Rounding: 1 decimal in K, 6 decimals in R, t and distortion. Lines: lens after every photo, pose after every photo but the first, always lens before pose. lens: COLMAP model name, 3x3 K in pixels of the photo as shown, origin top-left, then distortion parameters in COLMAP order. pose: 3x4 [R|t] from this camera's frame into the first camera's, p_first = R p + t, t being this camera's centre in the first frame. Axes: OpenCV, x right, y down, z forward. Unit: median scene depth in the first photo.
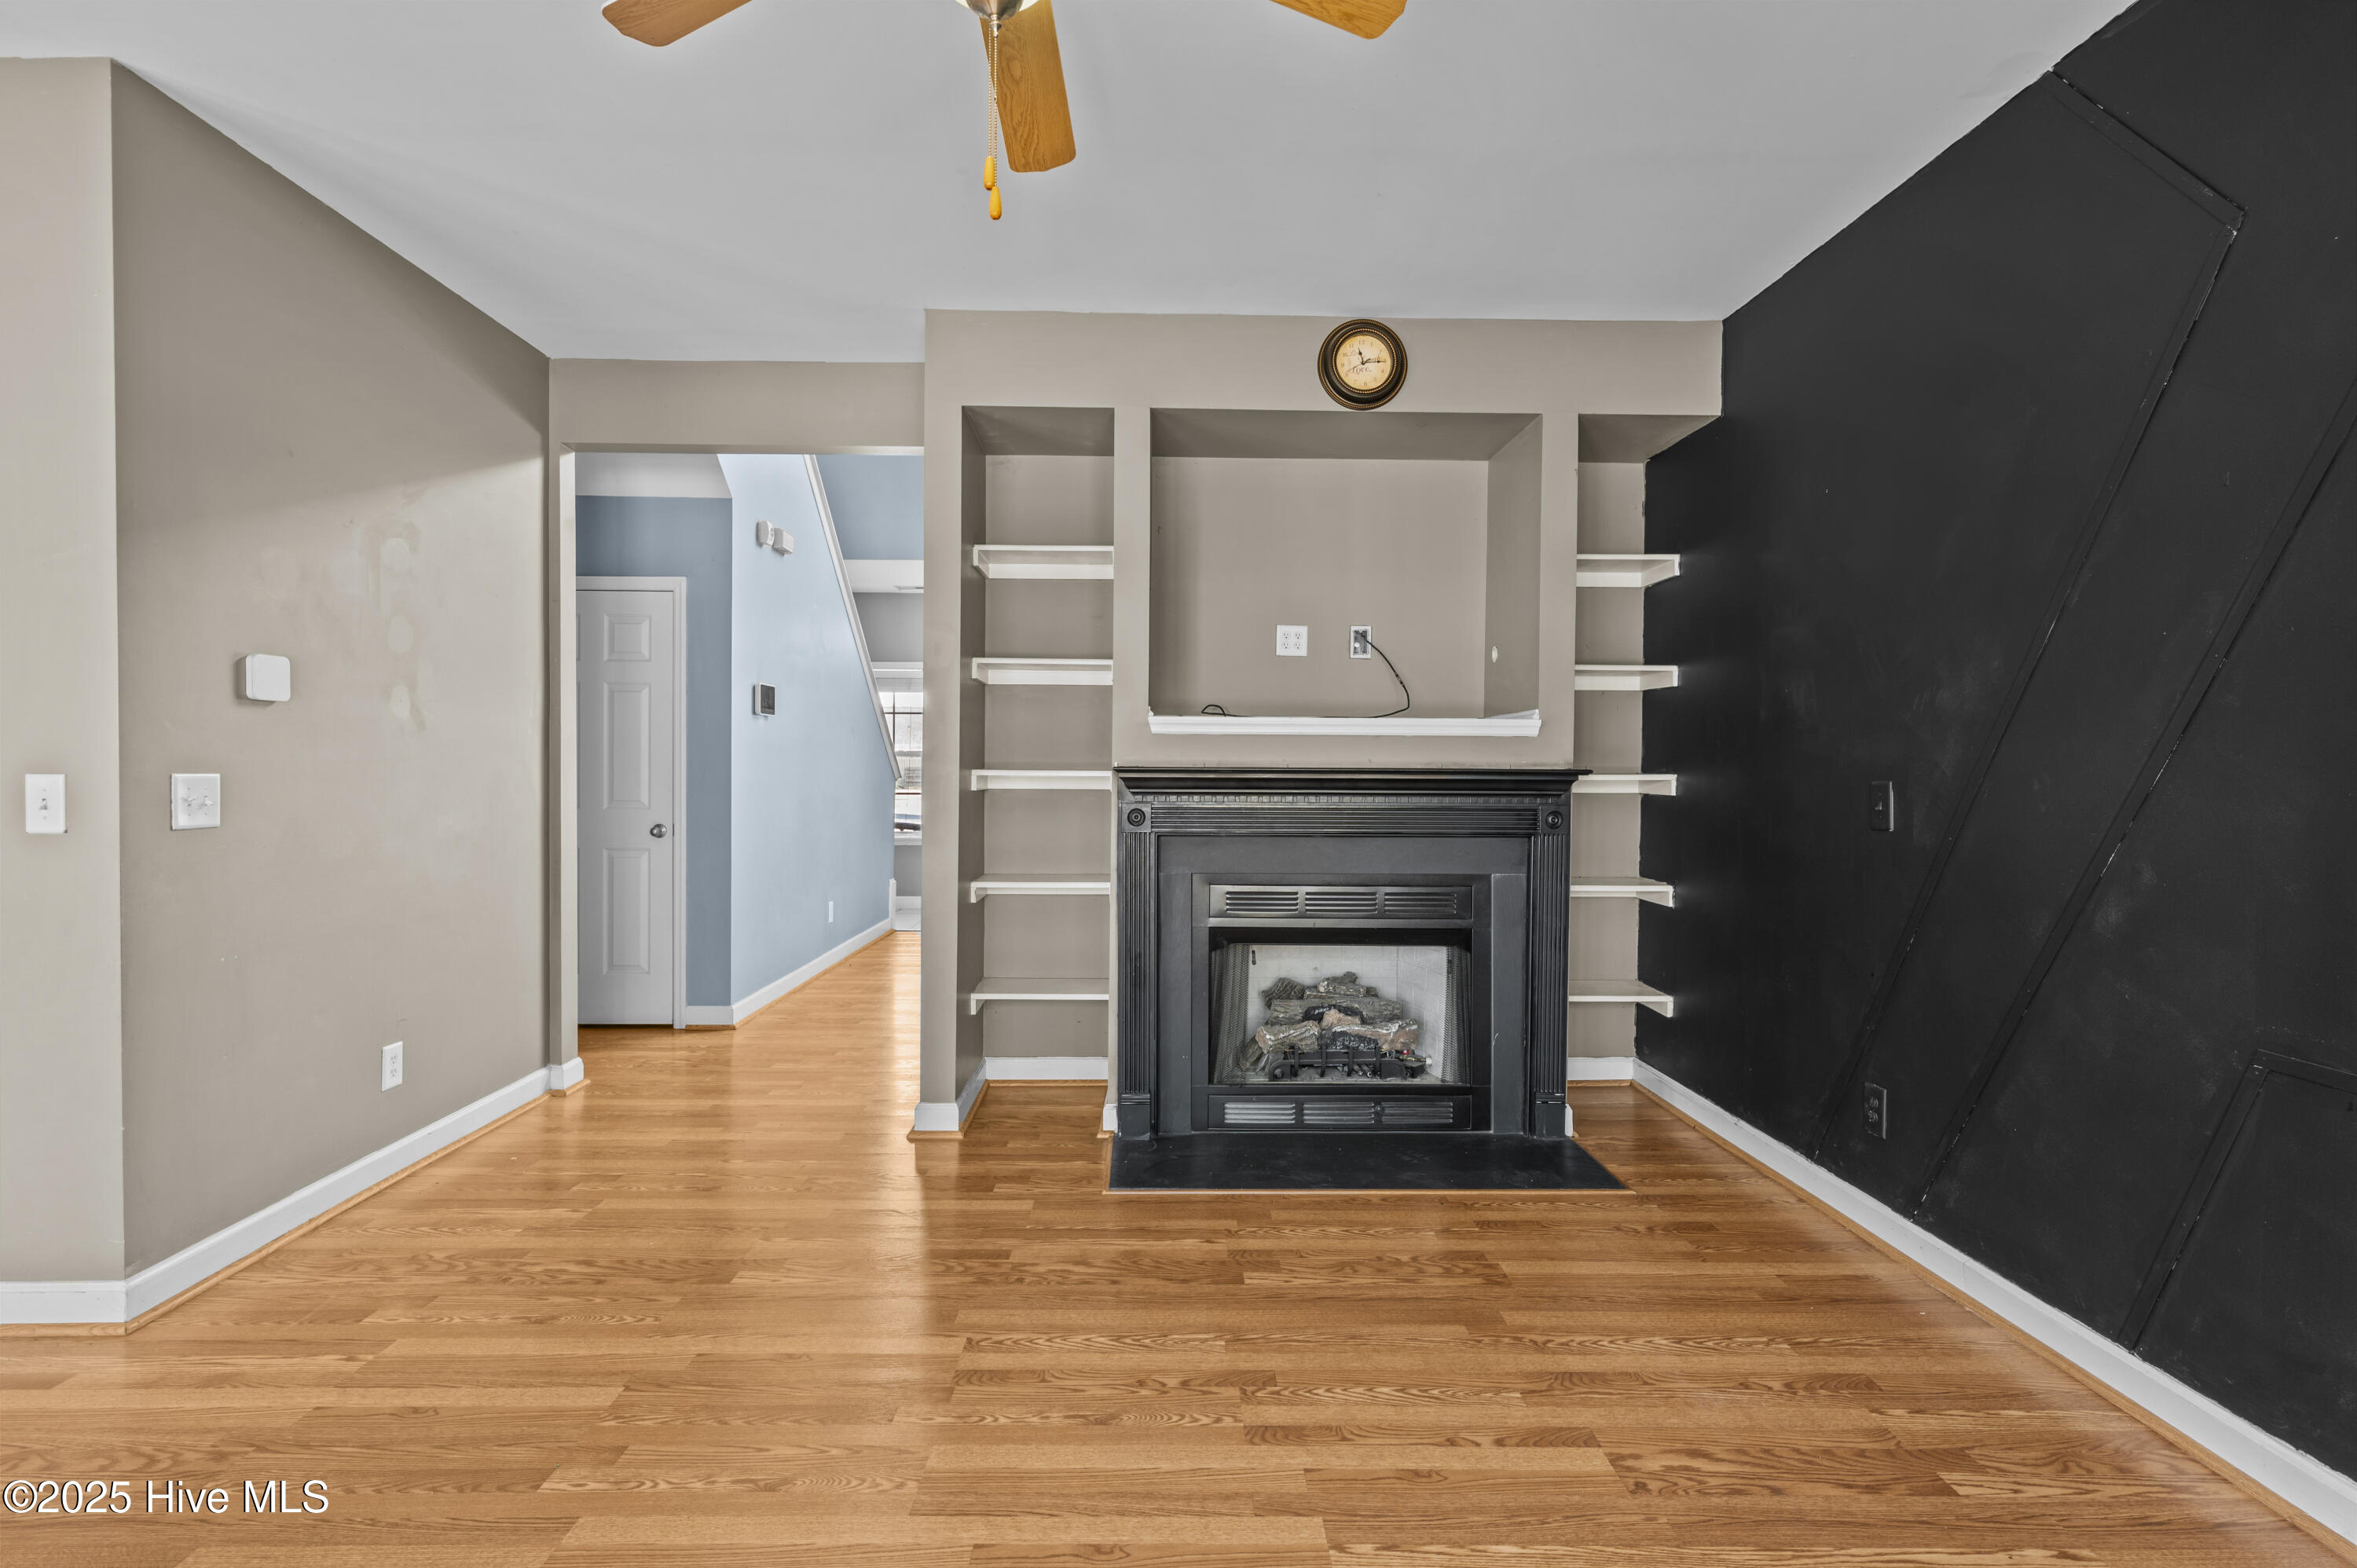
lens RADIAL K [[1139.9, 0, 1183.1], [0, 1139.9, 774.6], [0, 0, 1]] dist [-0.002506, 0.010483]
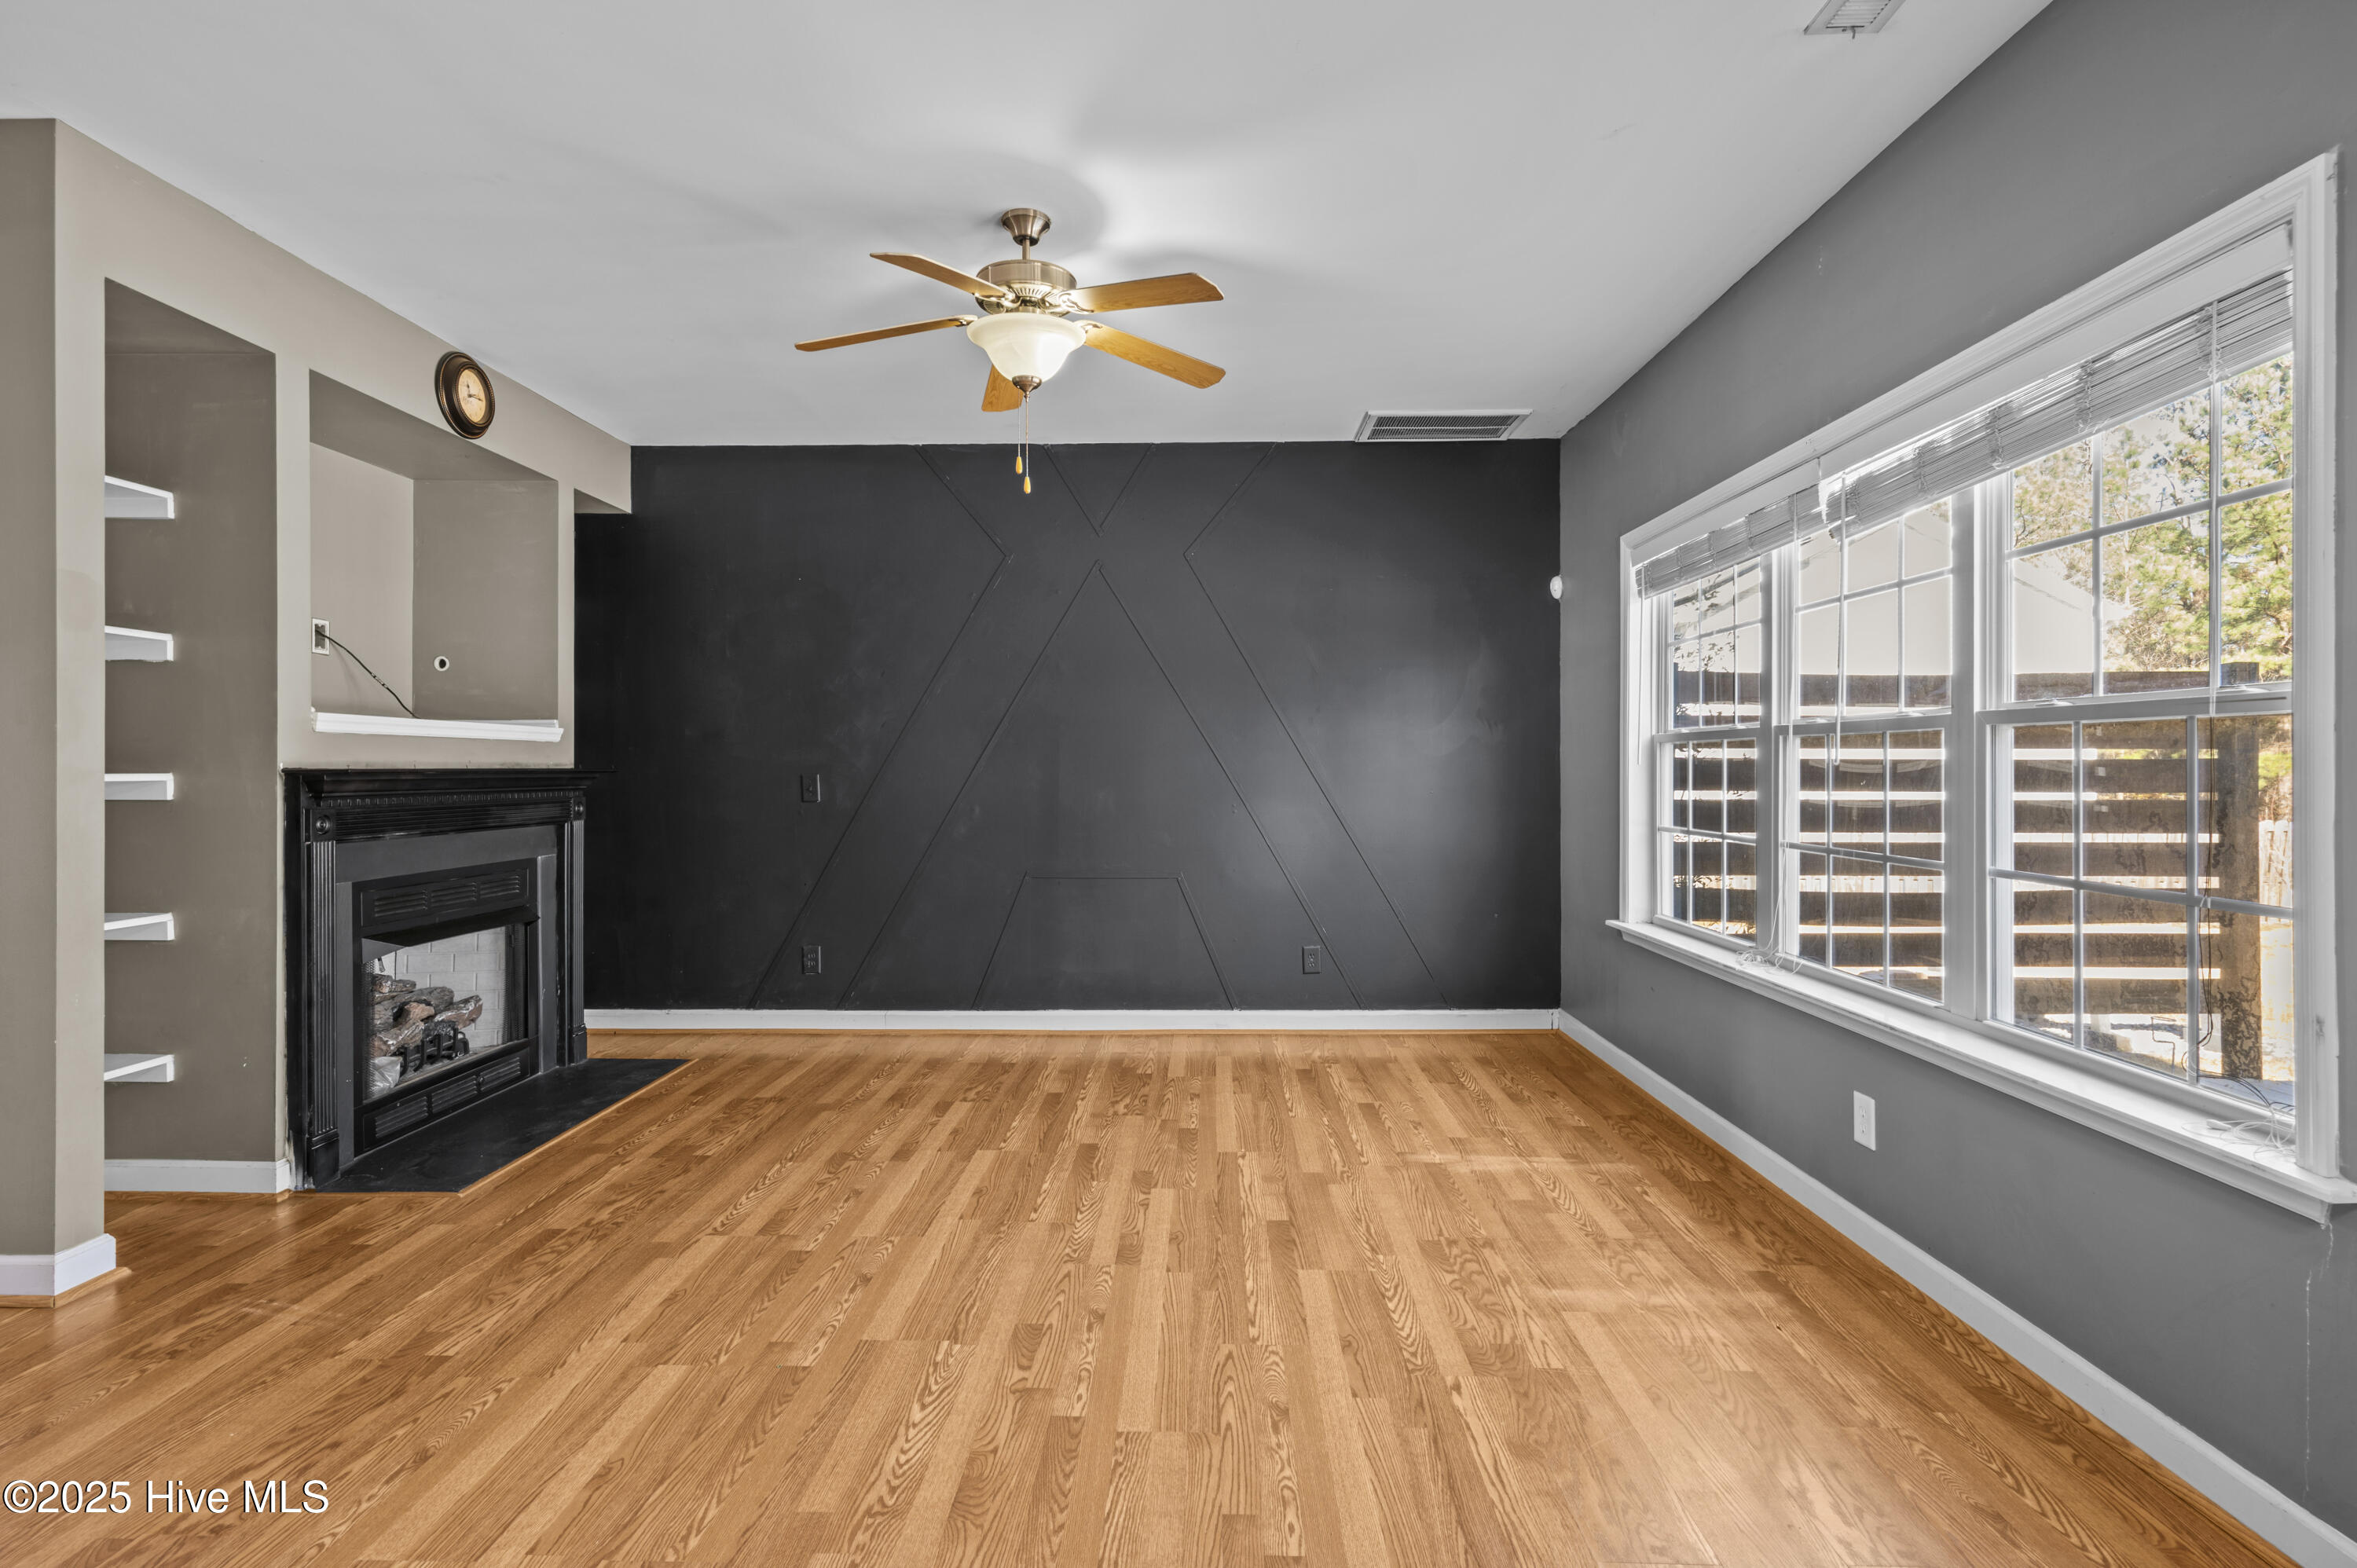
lens RADIAL K [[1144.6, 0, 1181.2], [0, 1144.6, 758.7], [0, 0, 1]] dist [0.002871, 0.001157]
pose [[0.026846, 0.004891, 0.999628, -1.168734], [0.009418, 0.999942, -0.005146, -0.004107], [-0.999595, 0.009553, 0.026798, 0.377557]]
